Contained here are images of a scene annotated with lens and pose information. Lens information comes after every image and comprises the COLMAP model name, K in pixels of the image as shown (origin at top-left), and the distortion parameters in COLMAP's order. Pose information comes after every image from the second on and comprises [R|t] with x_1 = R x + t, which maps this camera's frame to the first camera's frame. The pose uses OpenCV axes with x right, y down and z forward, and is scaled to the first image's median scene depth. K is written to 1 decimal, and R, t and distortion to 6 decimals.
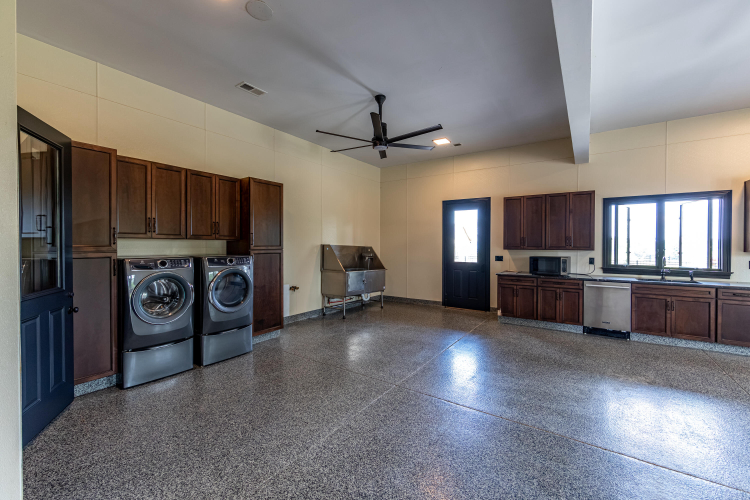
lens RADIAL K [[303.3, 0, 375.0], [0, 303.3, 248.3], [0, 0, 1]] dist [-0.004818, 0.000297]
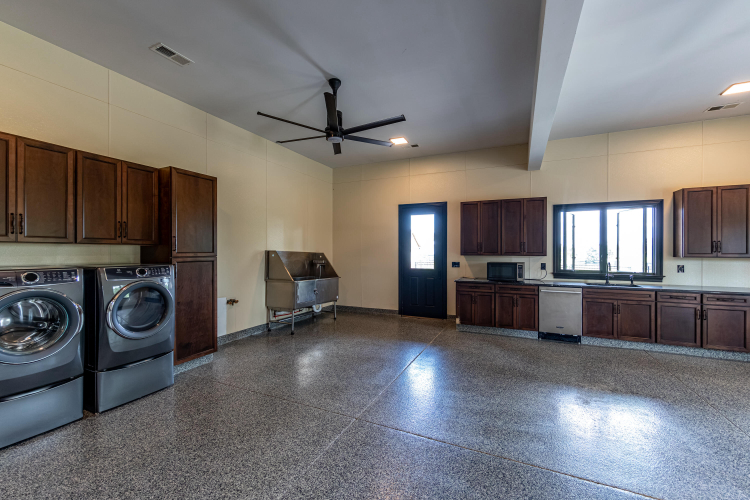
lens RADIAL K [[303.3, 0, 373.6], [0, 303.3, 251.3], [0, 0, 1]] dist [-0.004818, 0.000297]
pose [[0.987521, -0.001986, 0.157477, -0.009686], [0.003576, 0.999945, -0.009813, -0.000906], [-0.157449, 0.010253, 0.987474, 0.116635]]
